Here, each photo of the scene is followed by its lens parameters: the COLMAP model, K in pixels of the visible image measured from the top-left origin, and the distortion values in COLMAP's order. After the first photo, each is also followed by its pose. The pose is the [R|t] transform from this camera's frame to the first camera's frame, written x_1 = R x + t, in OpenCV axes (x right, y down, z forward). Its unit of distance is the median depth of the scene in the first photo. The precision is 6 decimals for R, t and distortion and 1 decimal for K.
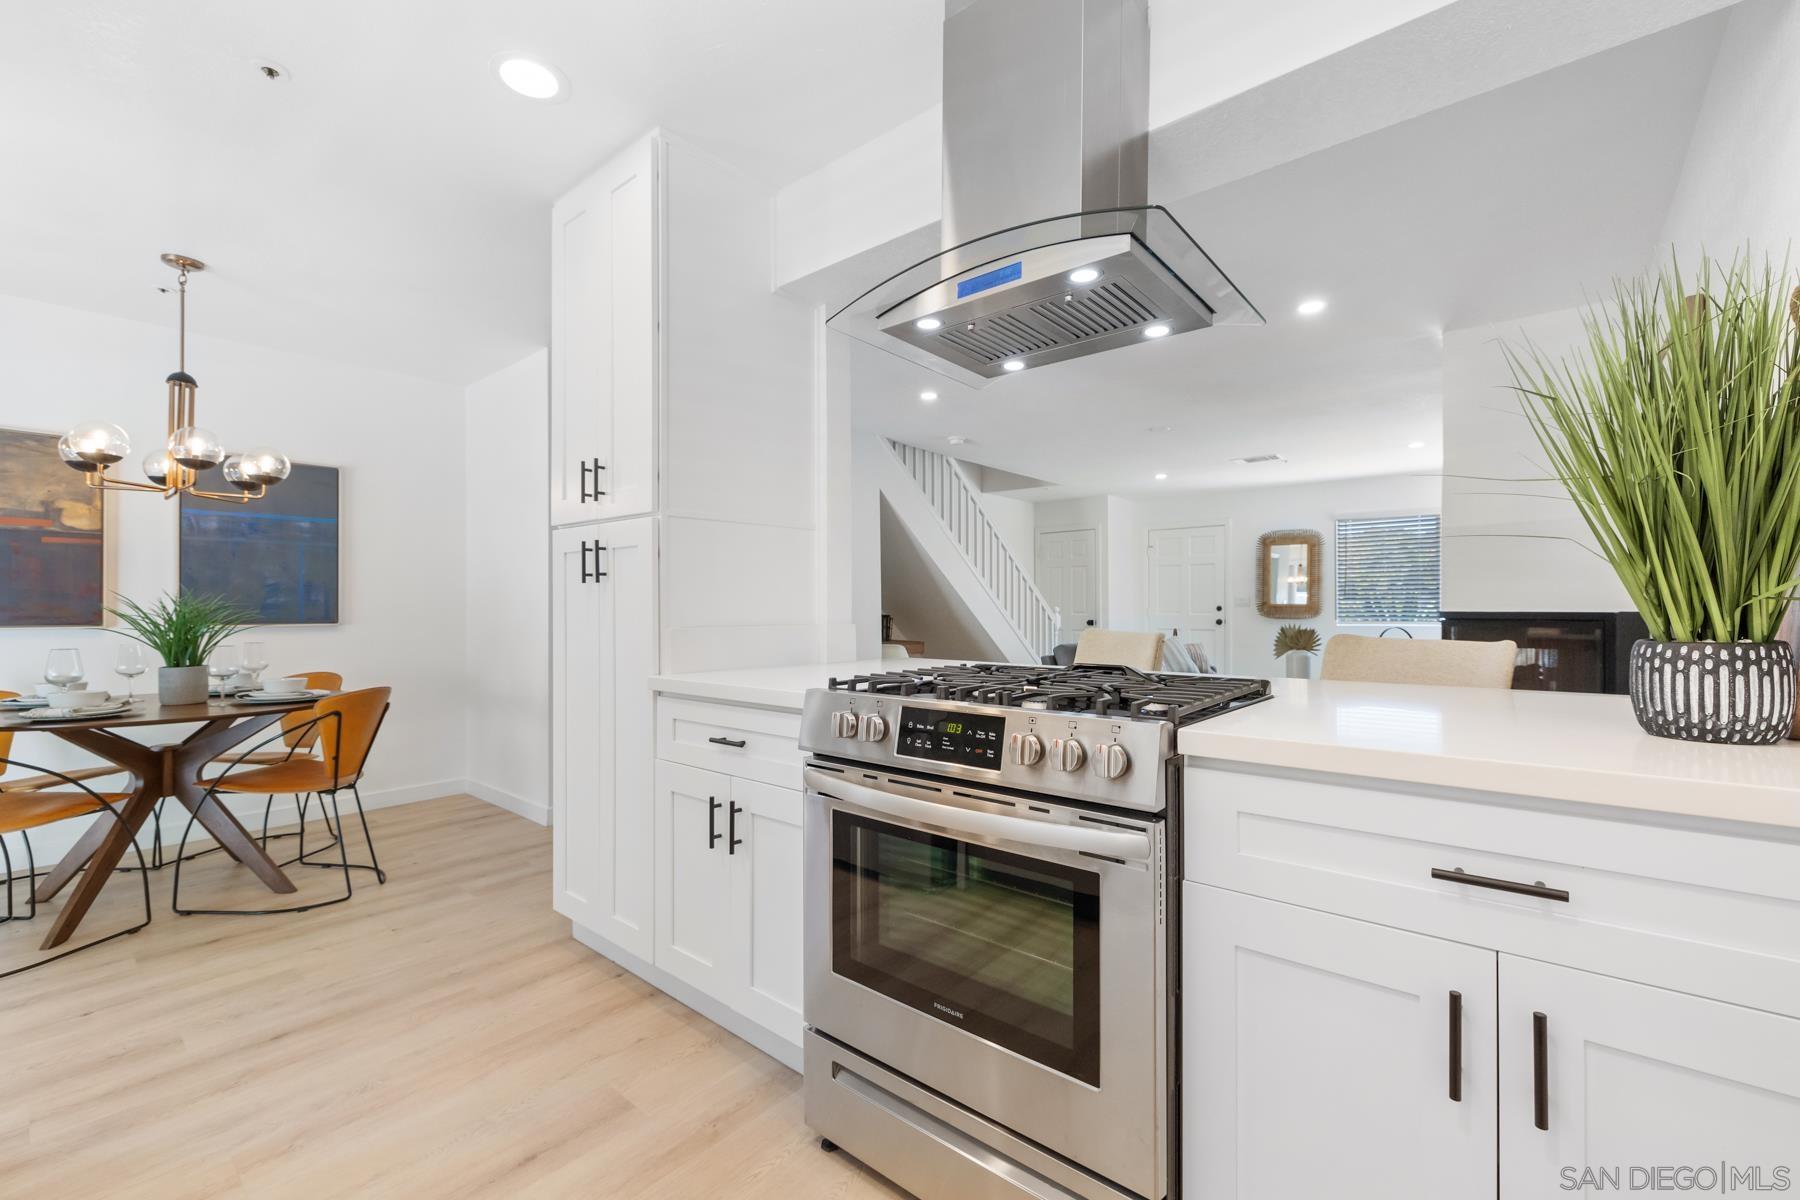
lens RADIAL K [[756.7, 0, 900.0], [0, 756.7, 600.0], [0, 0, 1]] dist [-0.000372, 0.000143]
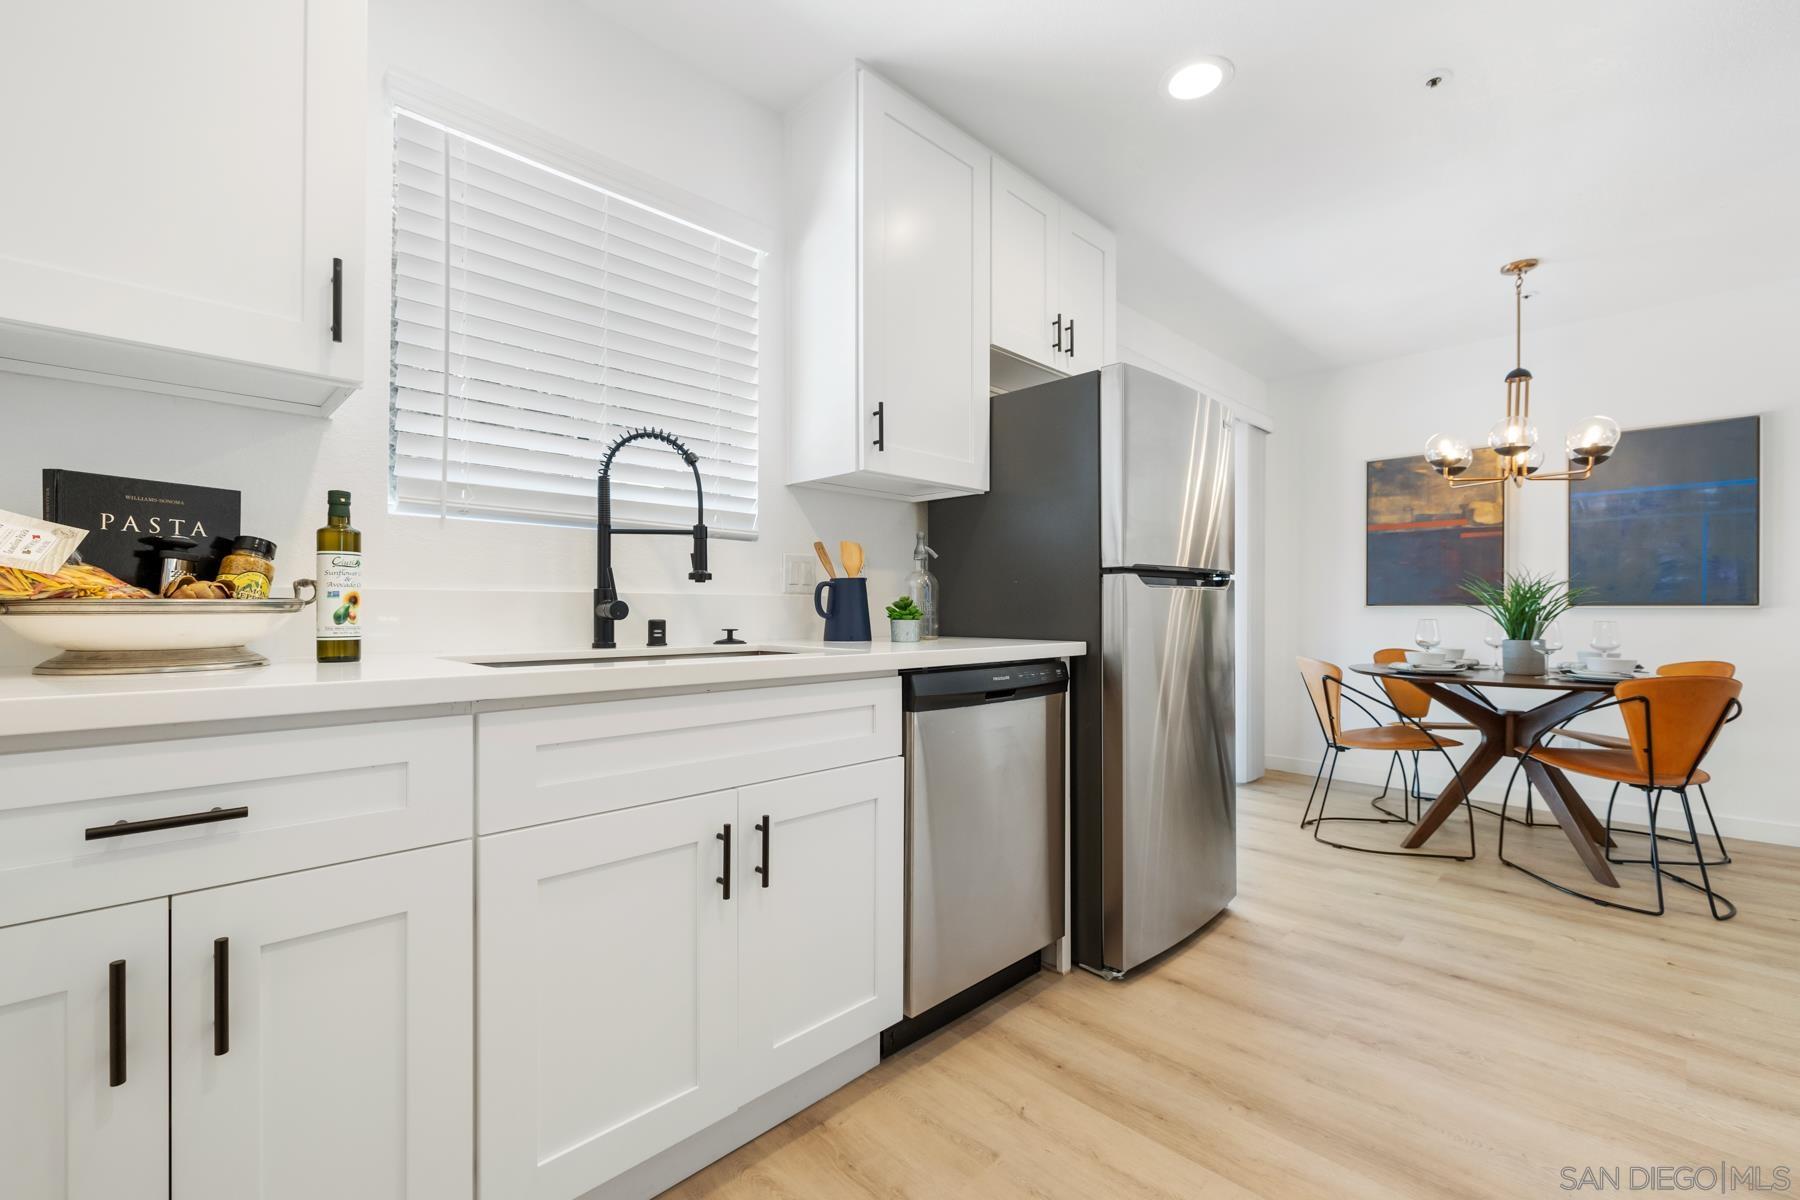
lens RADIAL K [[756.7, 0, 900.0], [0, 756.7, 600.0], [0, 0, 1]] dist [-0.000372, 0.000143]
pose [[-0.084568, -0.010173, -0.996366, 0.206448], [0.011025, 0.999877, -0.011144, 0.033569], [0.996357, -0.011928, -0.084445, 0.209364]]
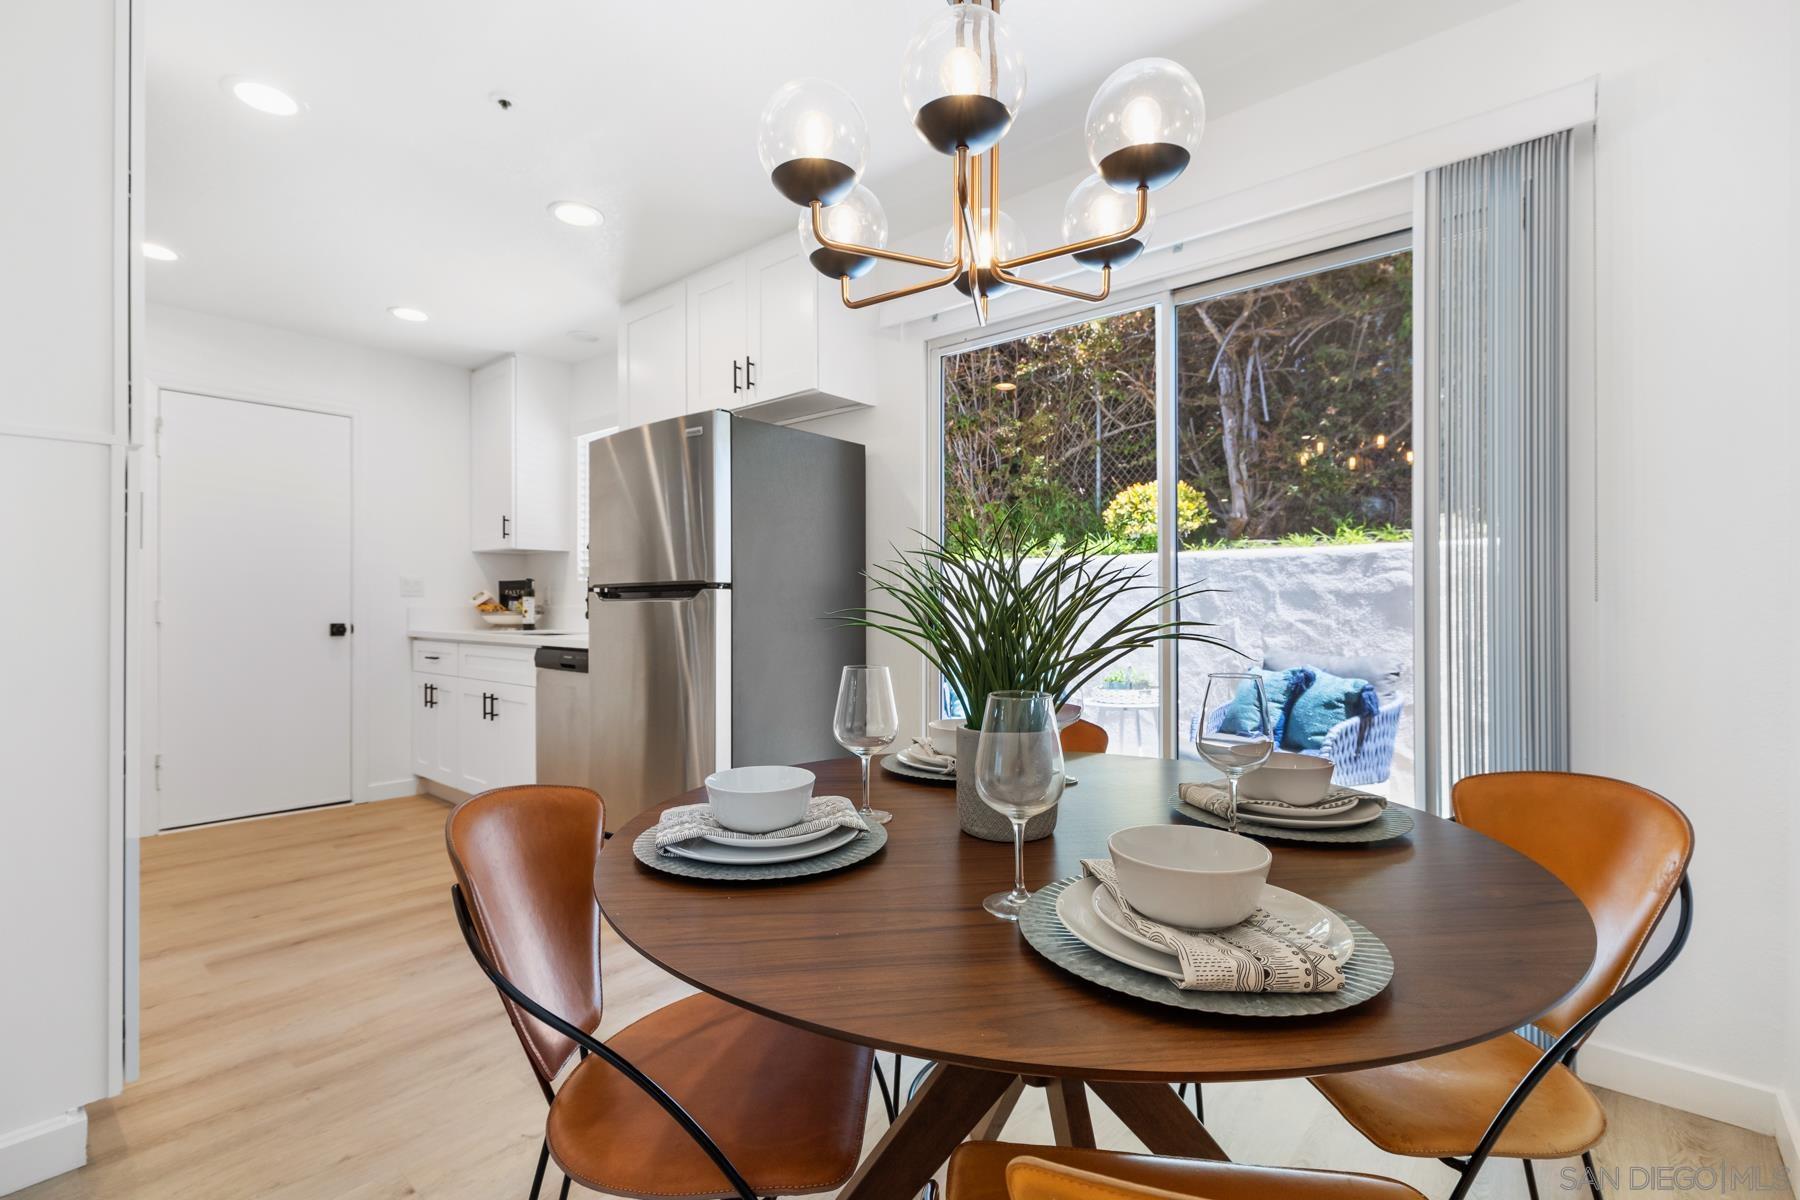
lens RADIAL K [[850.4, 0, 900.0], [0, 850.4, 600.0], [0, 0, 1]] dist [-0.001196, -0.000164]
pose [[-0.999485, -0.005917, 0.031542, -0.915182], [-0.006633, 0.999722, -0.022641, 0.034380], [-0.031399, -0.022838, -0.999246, 1.409368]]
